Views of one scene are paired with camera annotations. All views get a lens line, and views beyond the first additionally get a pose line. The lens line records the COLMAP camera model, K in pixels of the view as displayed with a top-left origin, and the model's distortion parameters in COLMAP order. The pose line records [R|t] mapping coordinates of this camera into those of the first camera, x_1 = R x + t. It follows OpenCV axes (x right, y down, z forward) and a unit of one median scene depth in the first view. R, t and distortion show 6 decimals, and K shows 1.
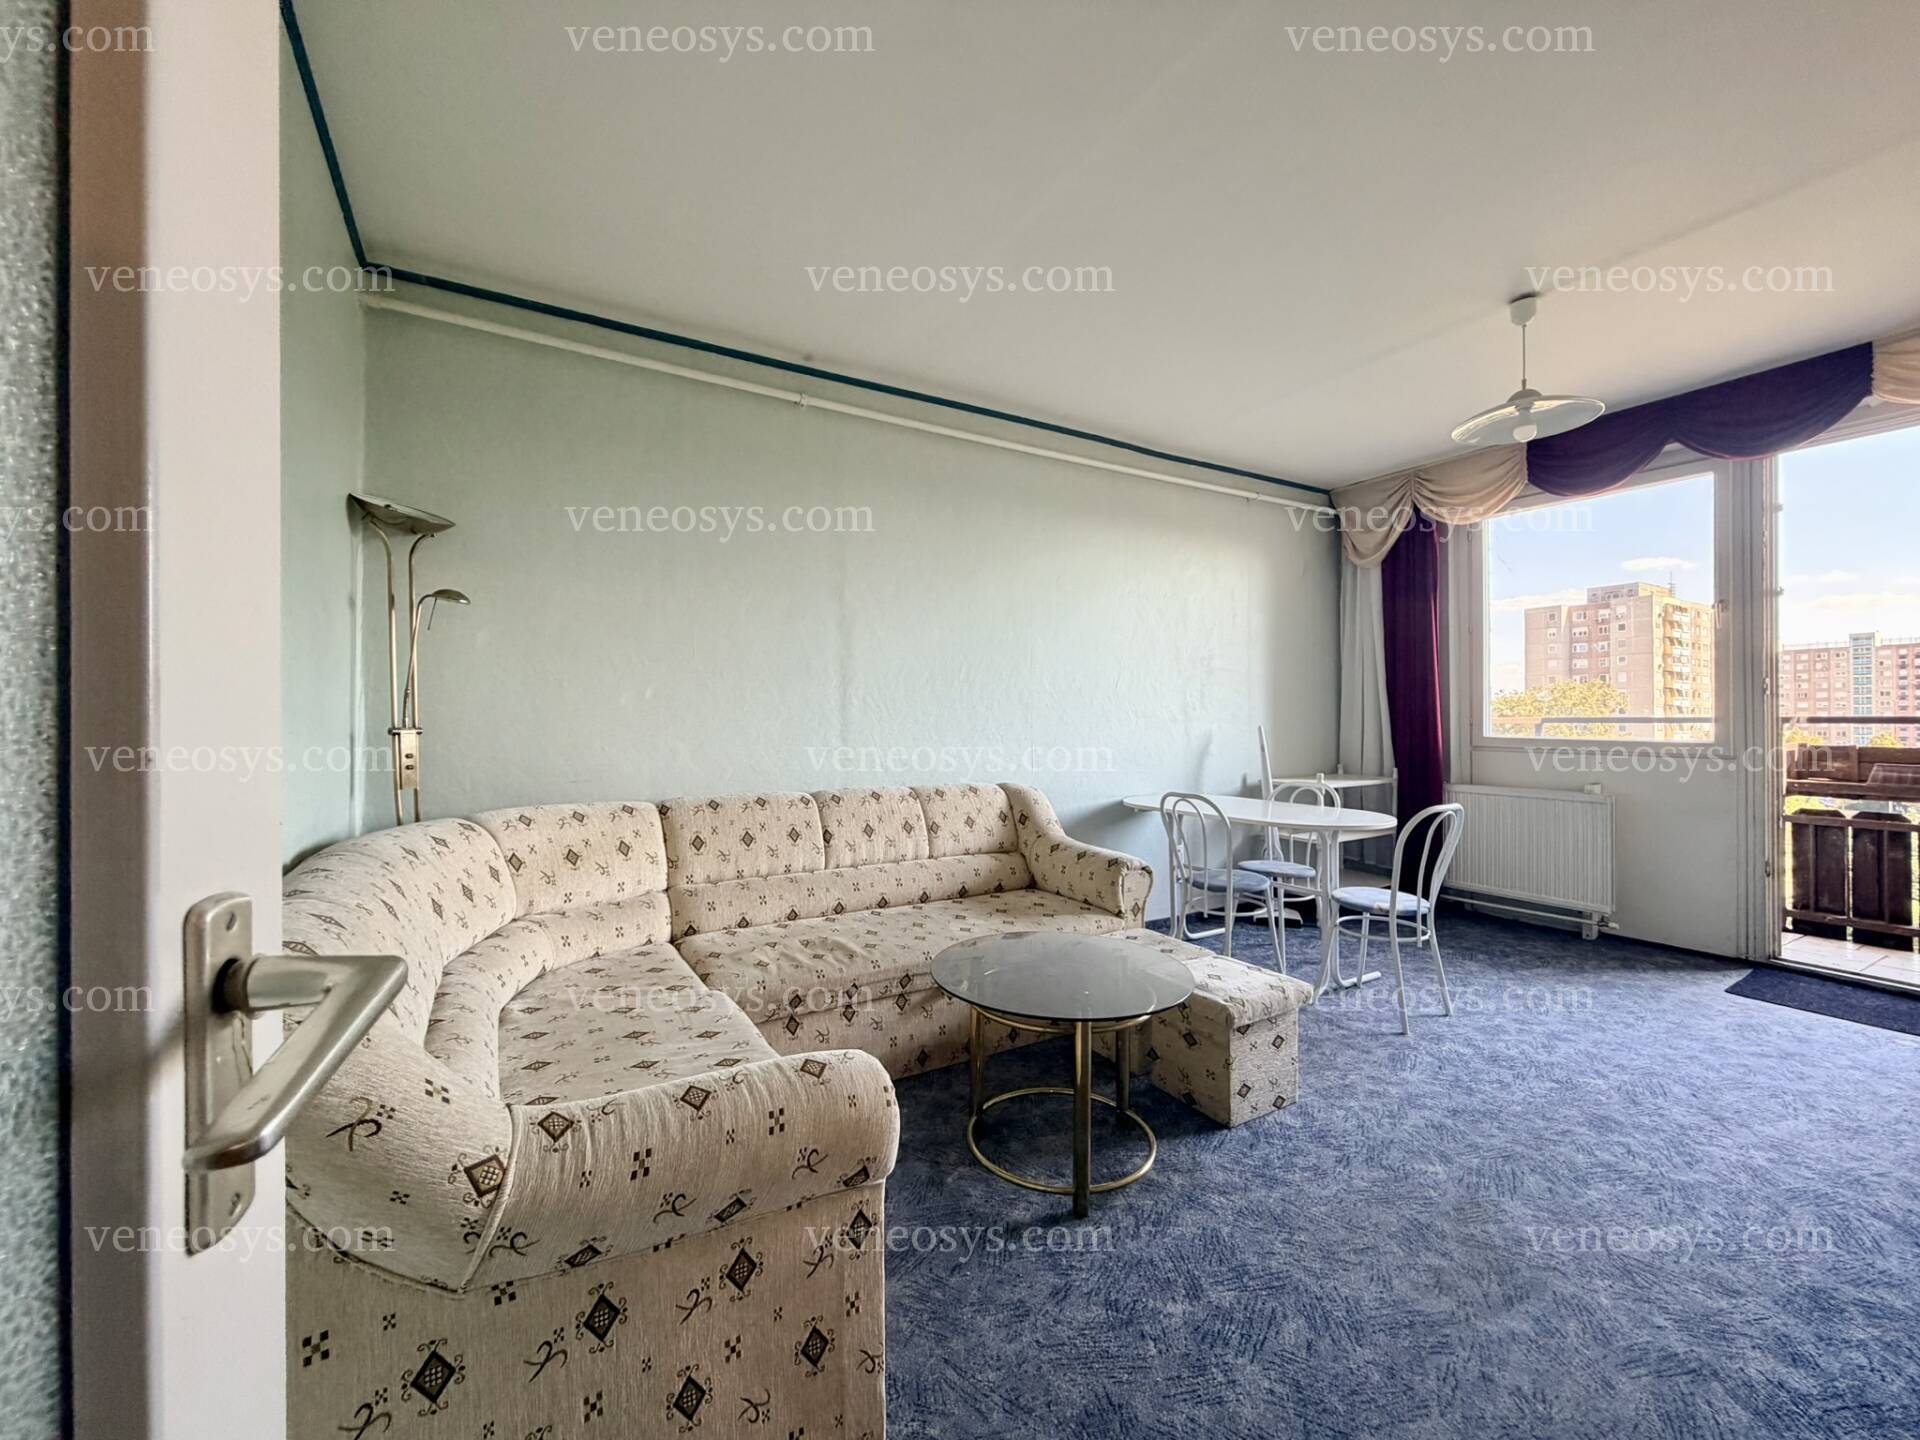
lens RADIAL K [[765.3, 0, 953.0], [0, 765.3, 716.4], [0, 0, 1]] dist [-0.000020, 0.000230]
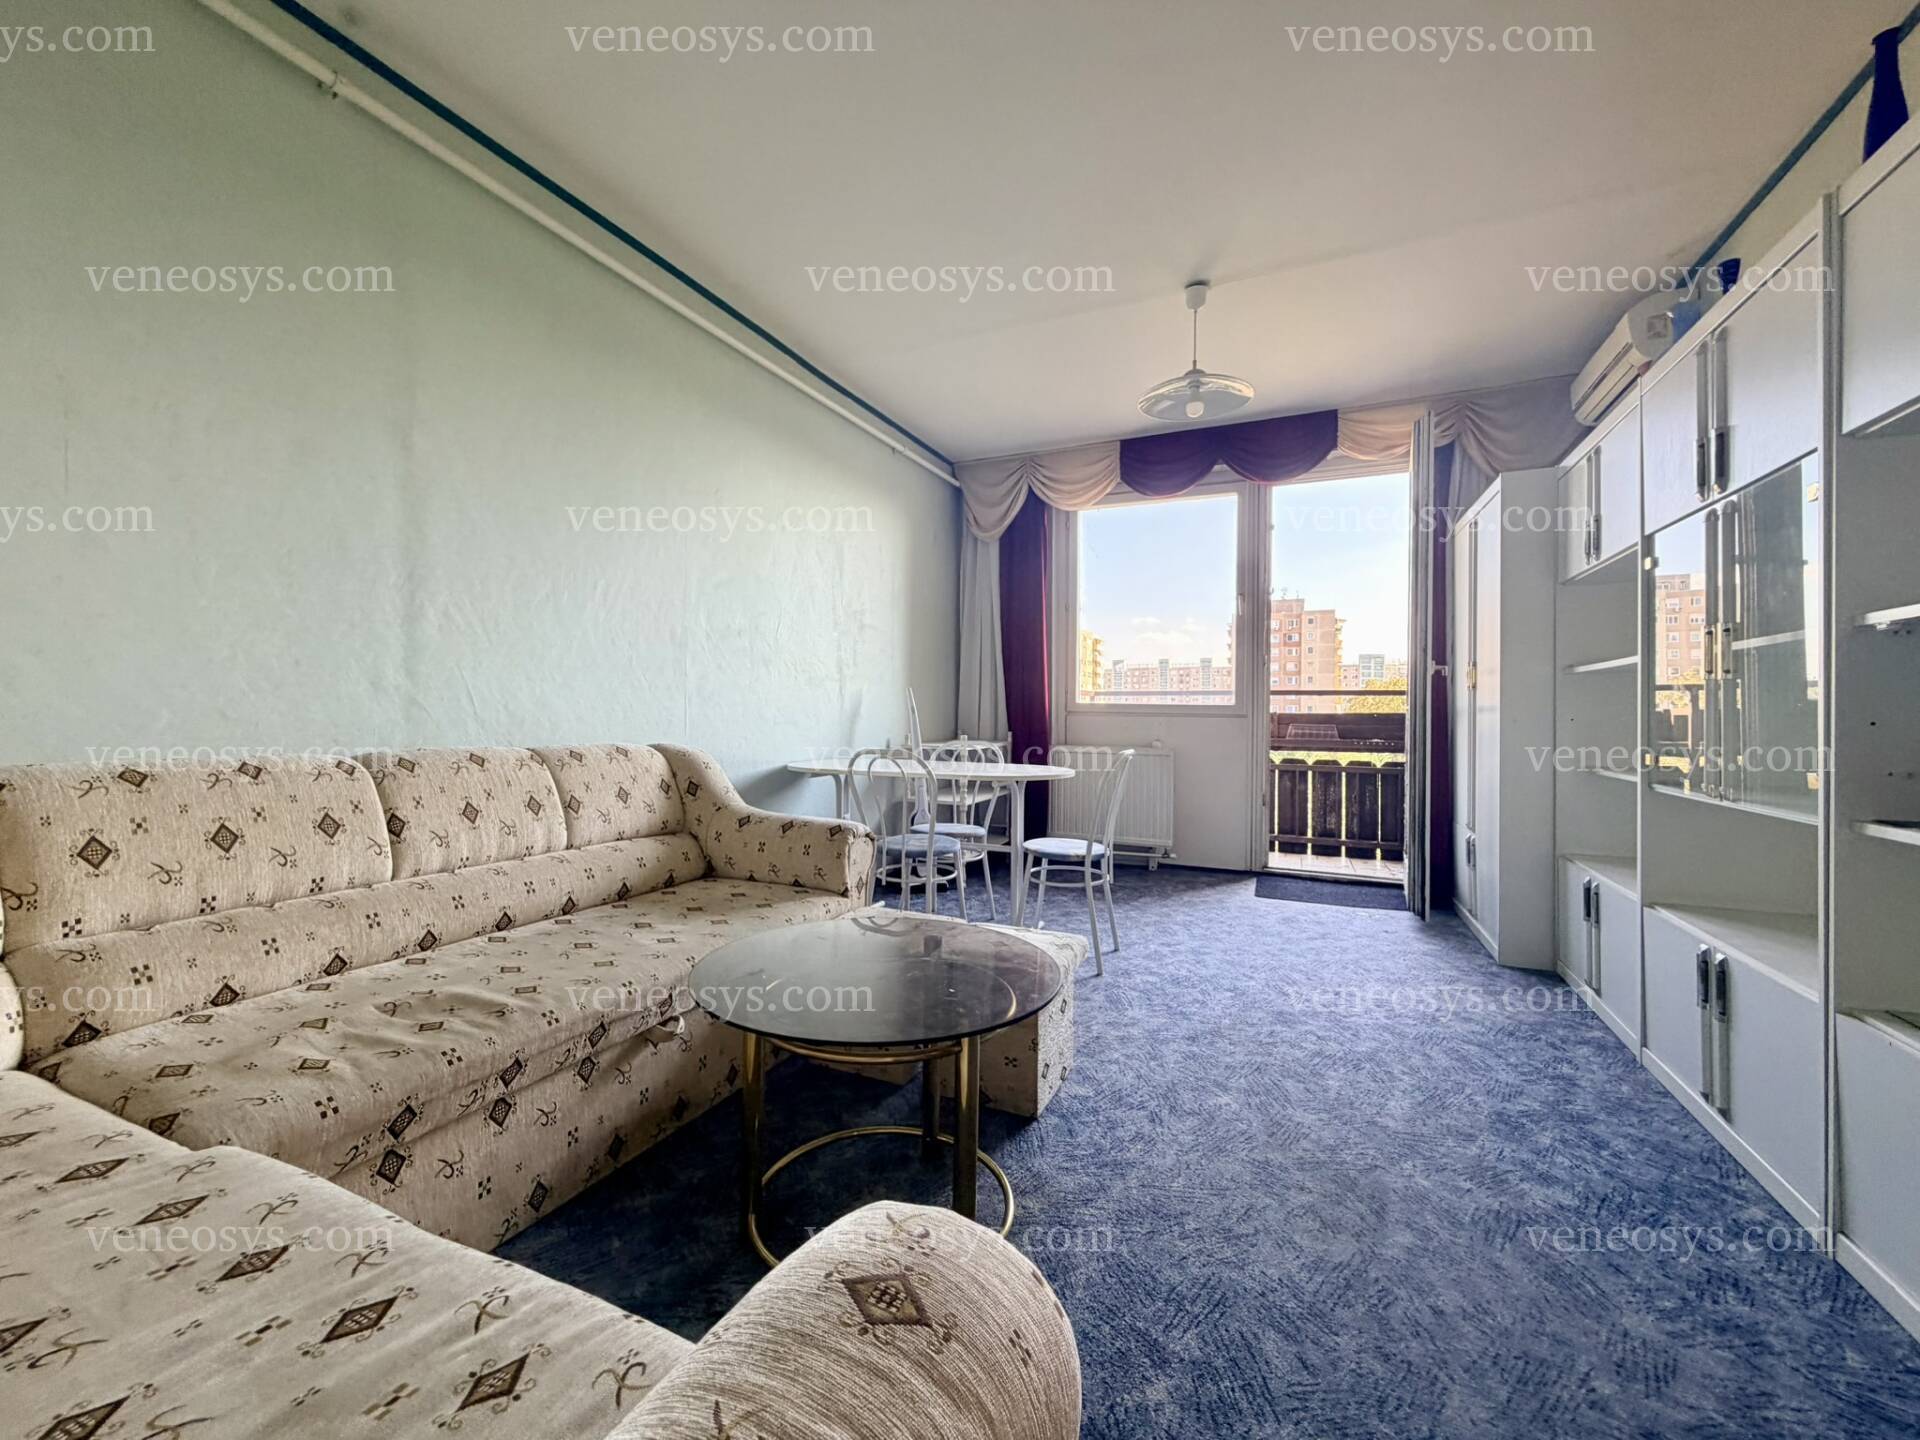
lens RADIAL K [[765.3, 0, 953.0], [0, 765.3, 716.4], [0, 0, 1]] dist [-0.000020, 0.000230]
pose [[0.822457, 0.006953, 0.568785, -0.145853], [-0.012406, 0.999907, 0.005717, 0.062190], [-0.568692, -0.011758, 0.822466, 0.257375]]
